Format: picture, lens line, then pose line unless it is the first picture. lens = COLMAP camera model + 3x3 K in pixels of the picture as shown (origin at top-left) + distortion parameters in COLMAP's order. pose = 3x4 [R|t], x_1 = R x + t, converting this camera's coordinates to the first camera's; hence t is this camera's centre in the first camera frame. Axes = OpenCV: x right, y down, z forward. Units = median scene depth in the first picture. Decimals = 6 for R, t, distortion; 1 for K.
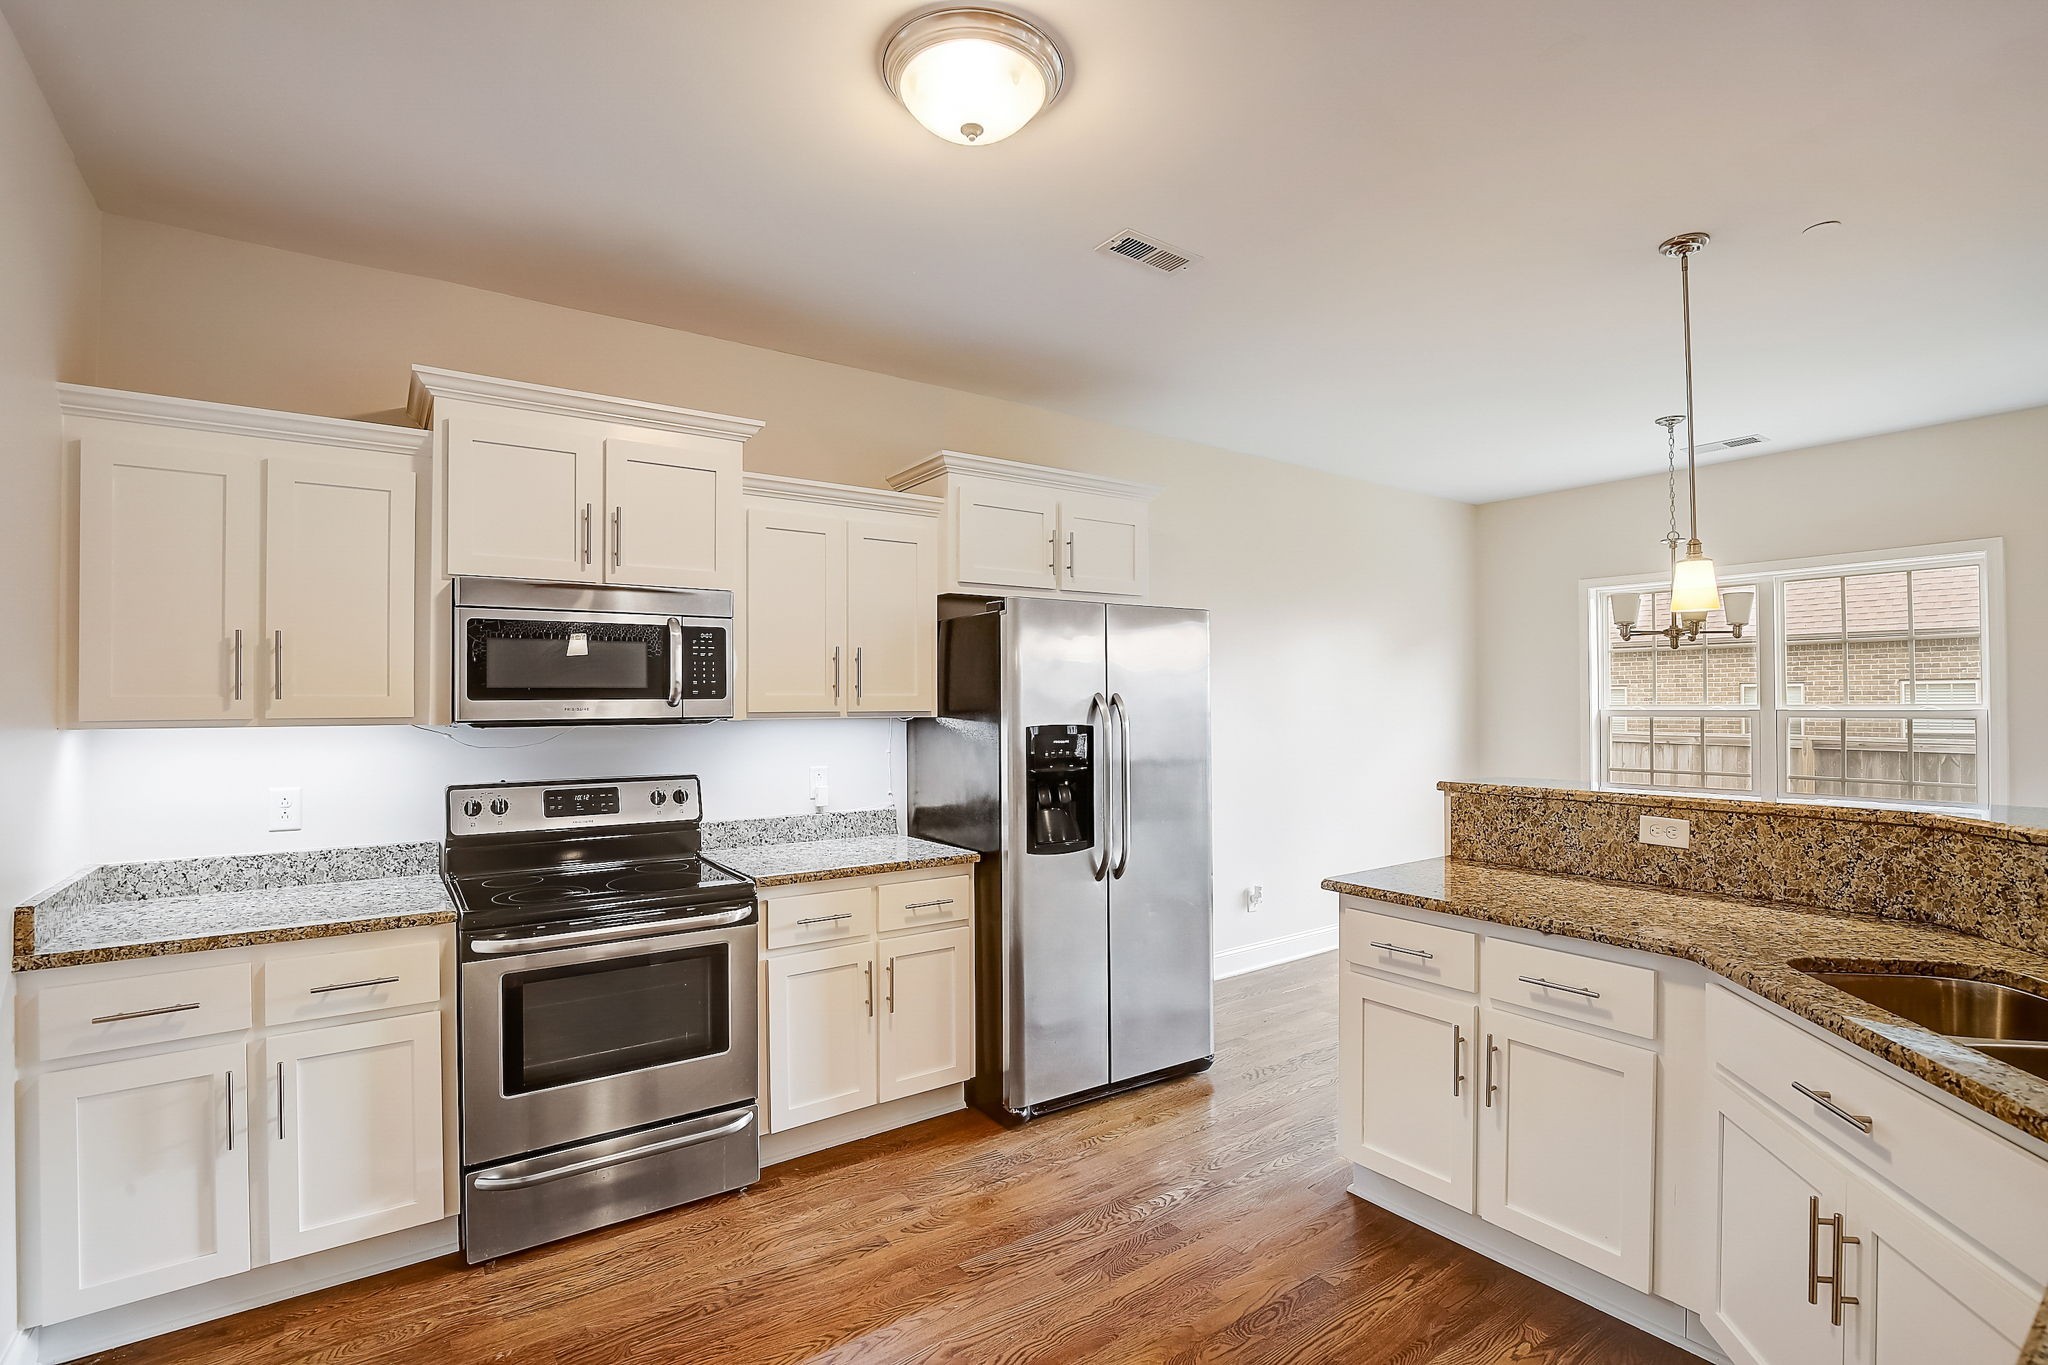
lens RADIAL K [[939.4, 0, 1026.5], [0, 939.4, 691.1], [0, 0, 1]] dist [-0.038443, 0.007860]
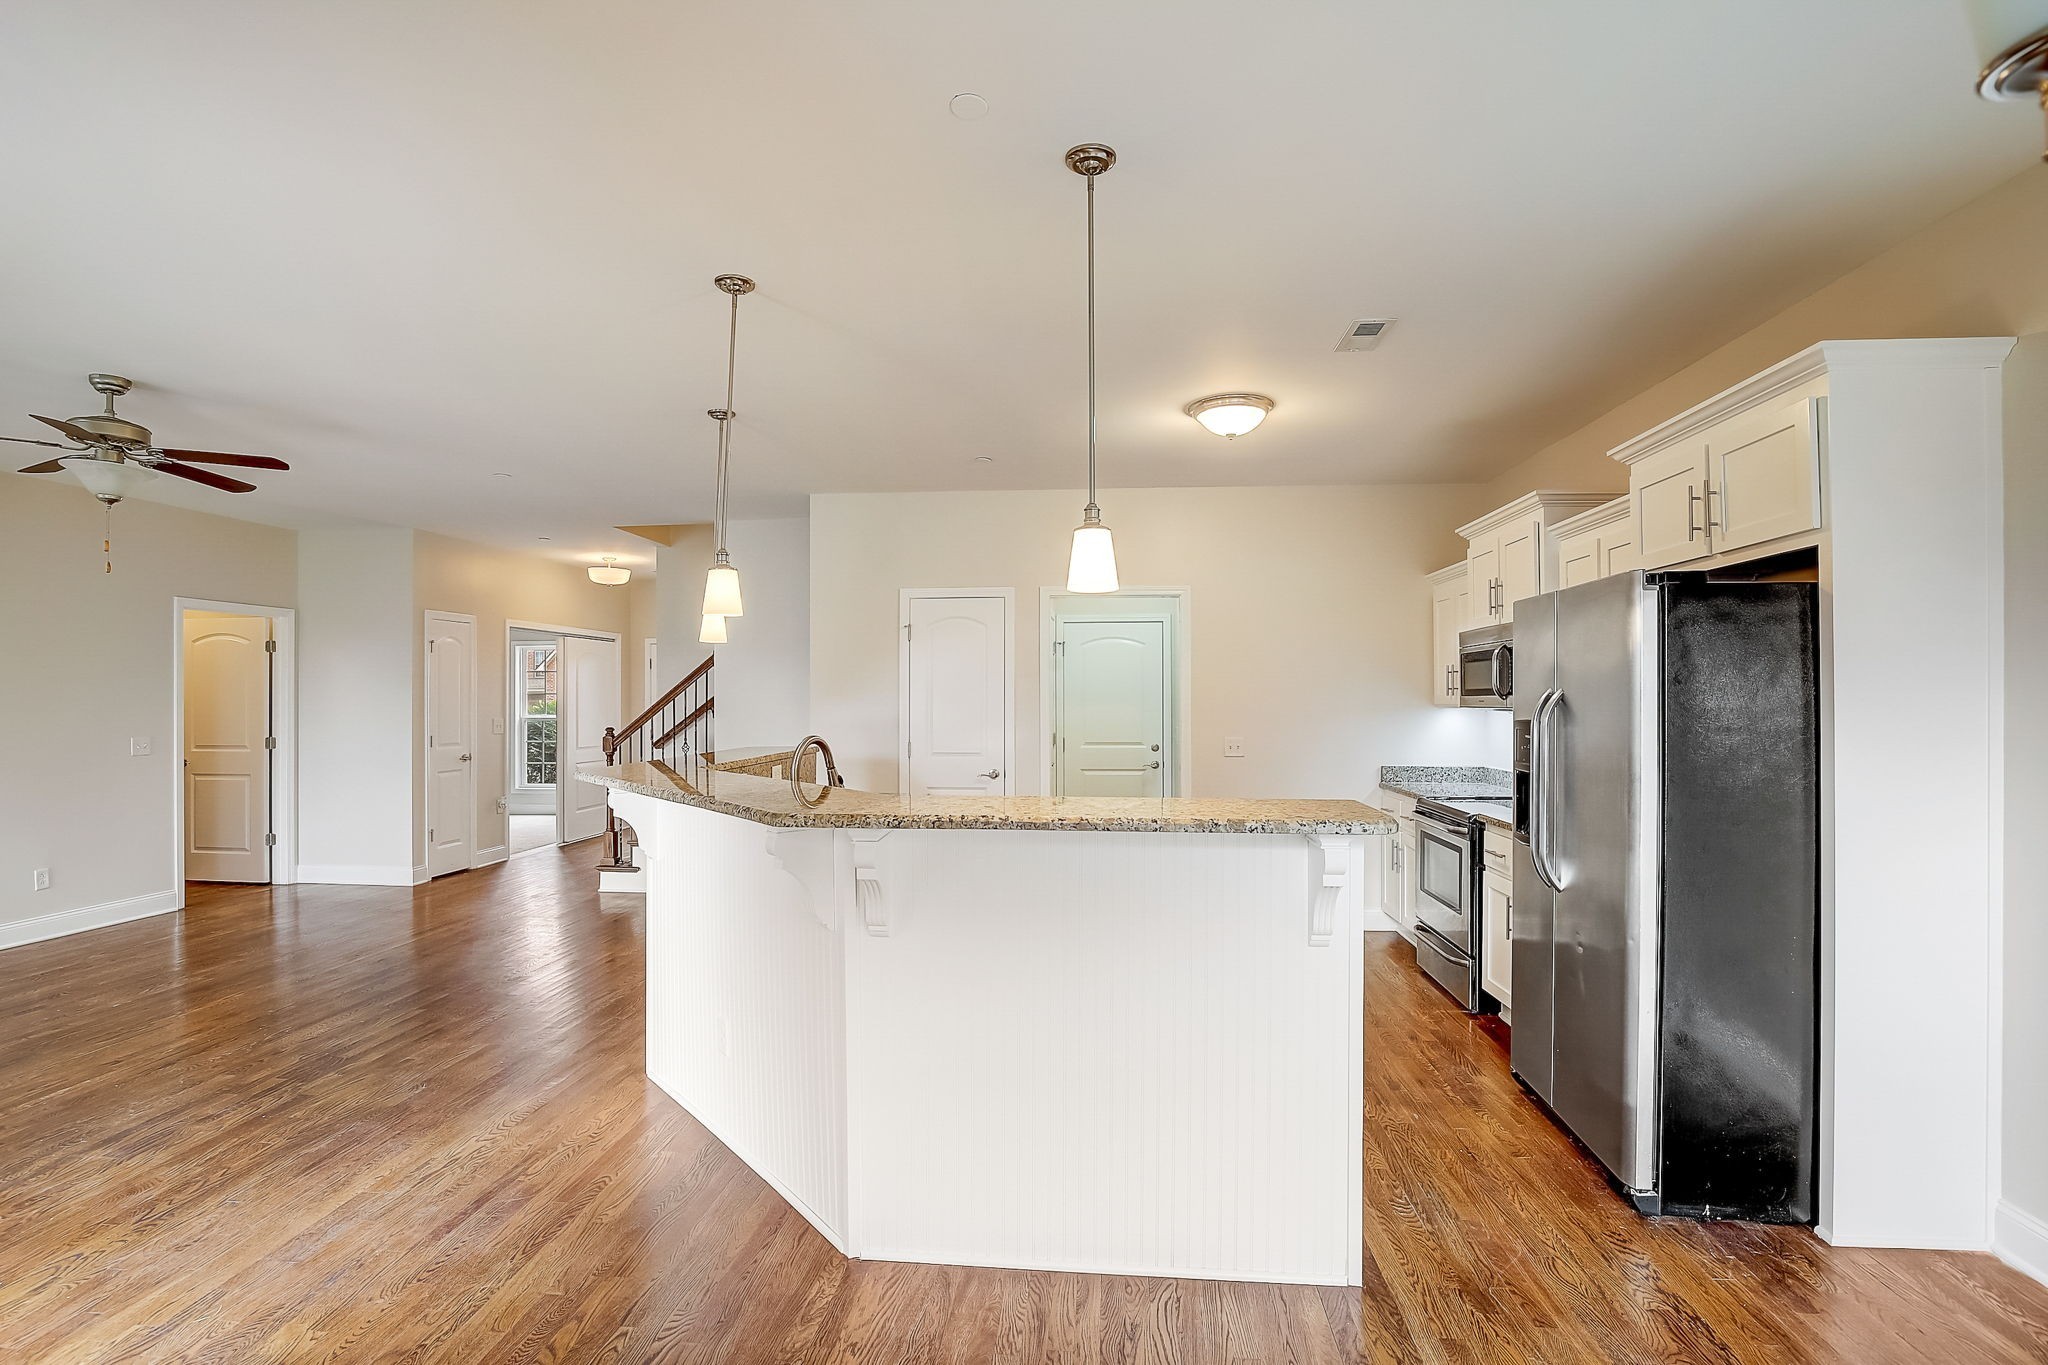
lens RADIAL K [[939.4, 0, 1026.5], [0, 939.4, 691.1], [0, 0, 1]] dist [-0.038443, 0.007860]
pose [[-0.652787, 0.001011, -0.757541, 1.325069], [0.015375, 0.999811, -0.011914, 0.010772], [0.757386, -0.019424, -0.652679, 1.413018]]
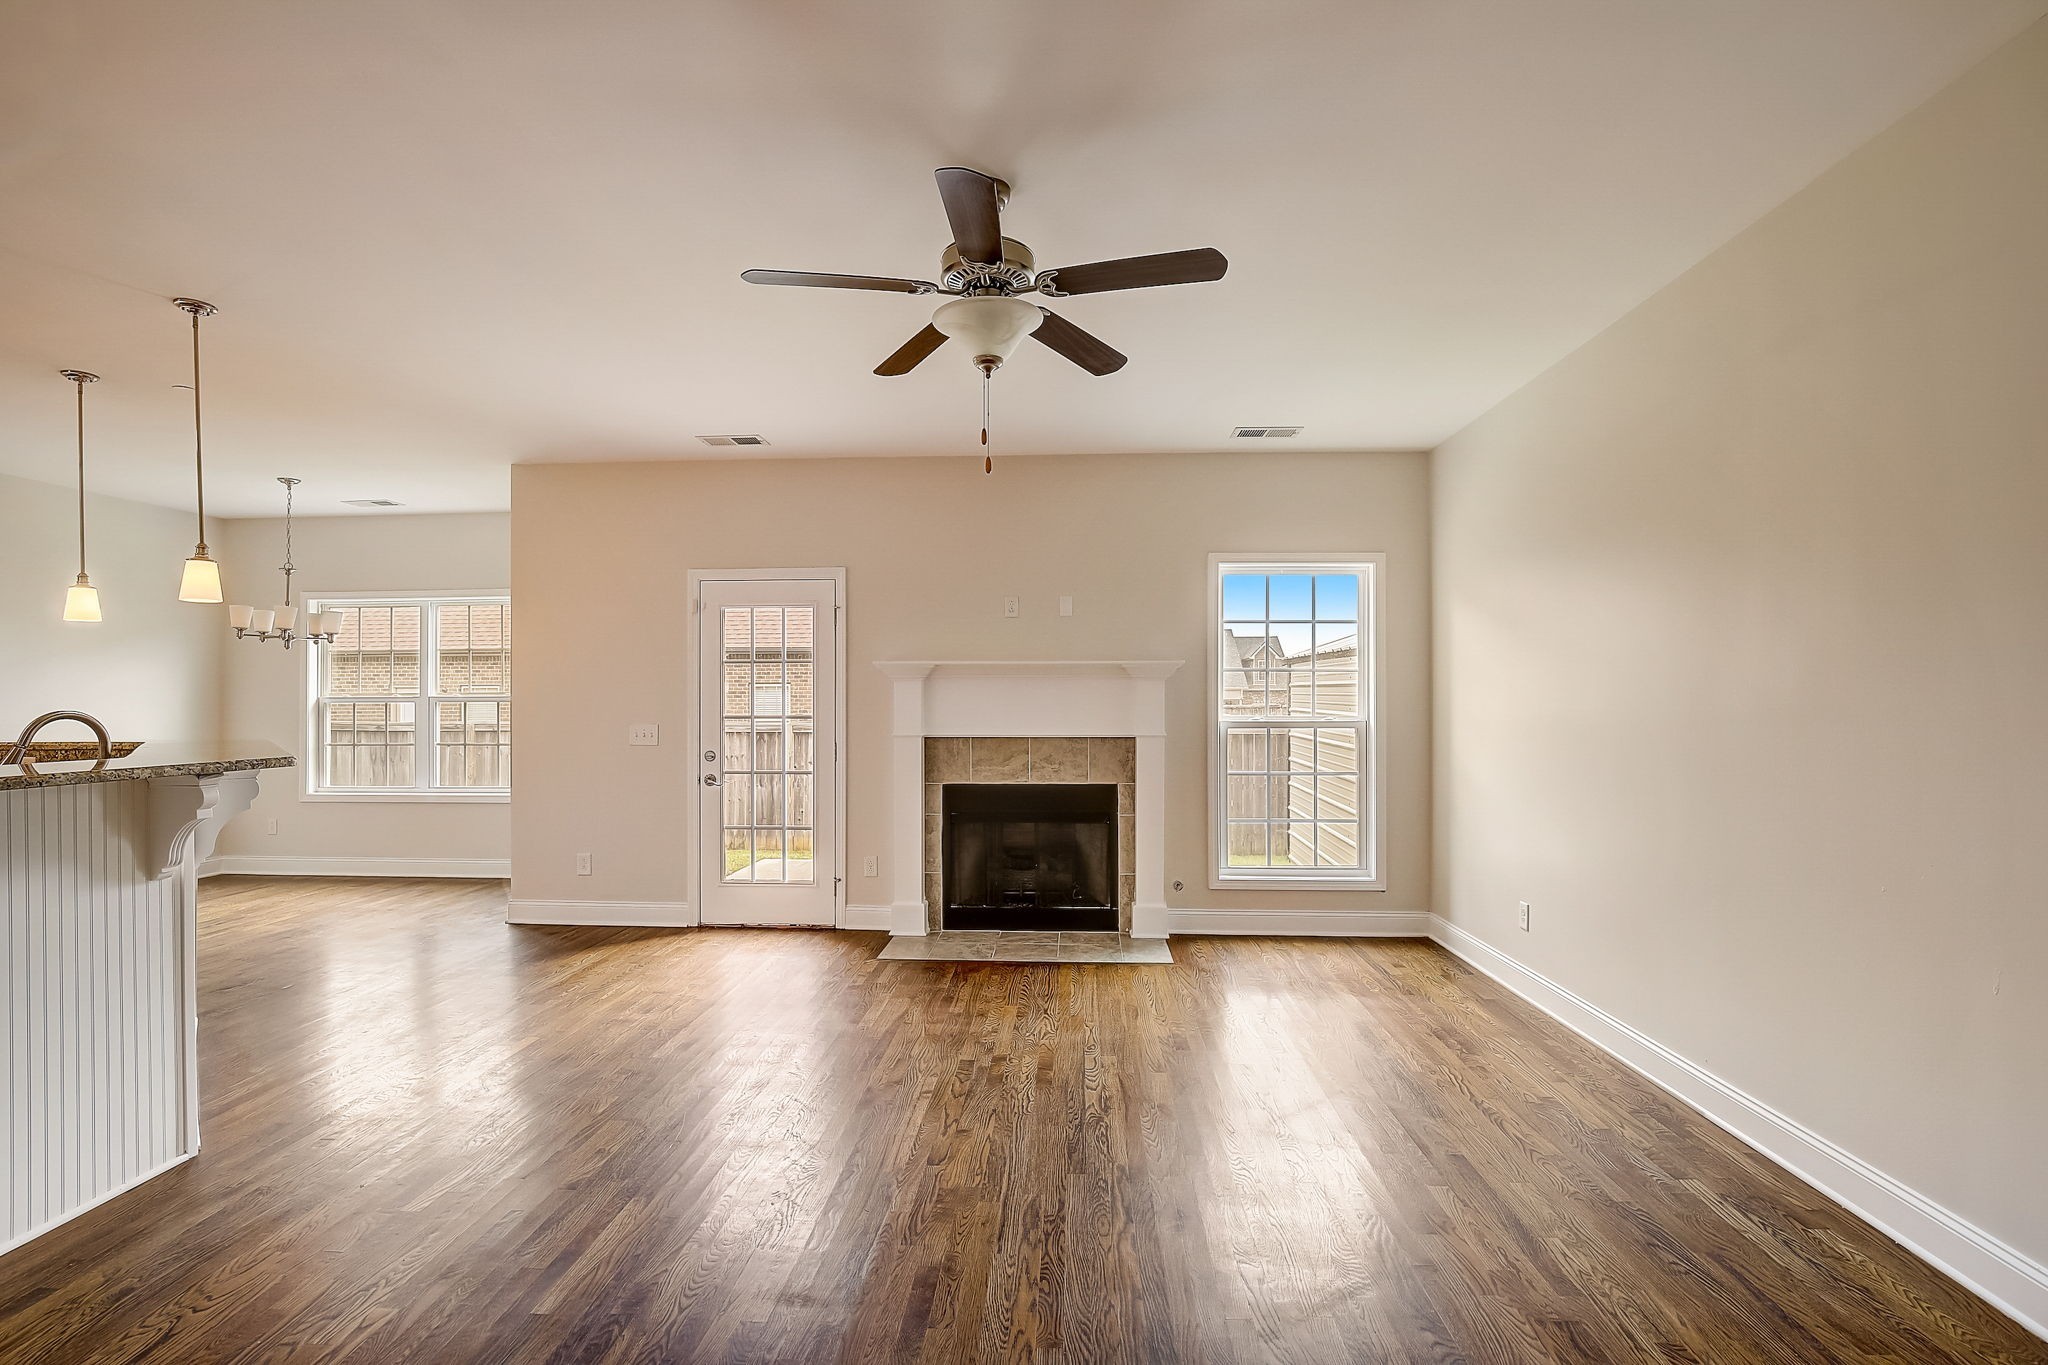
lens RADIAL K [[939.4, 0, 1026.5], [0, 939.4, 691.1], [0, 0, 1]] dist [-0.038443, 0.007860]
pose [[0.624937, 0.008426, 0.780630, 0.501013], [-0.009172, 0.999952, -0.003451, 0.018436], [-0.780621, -0.005003, 0.624984, -1.077982]]
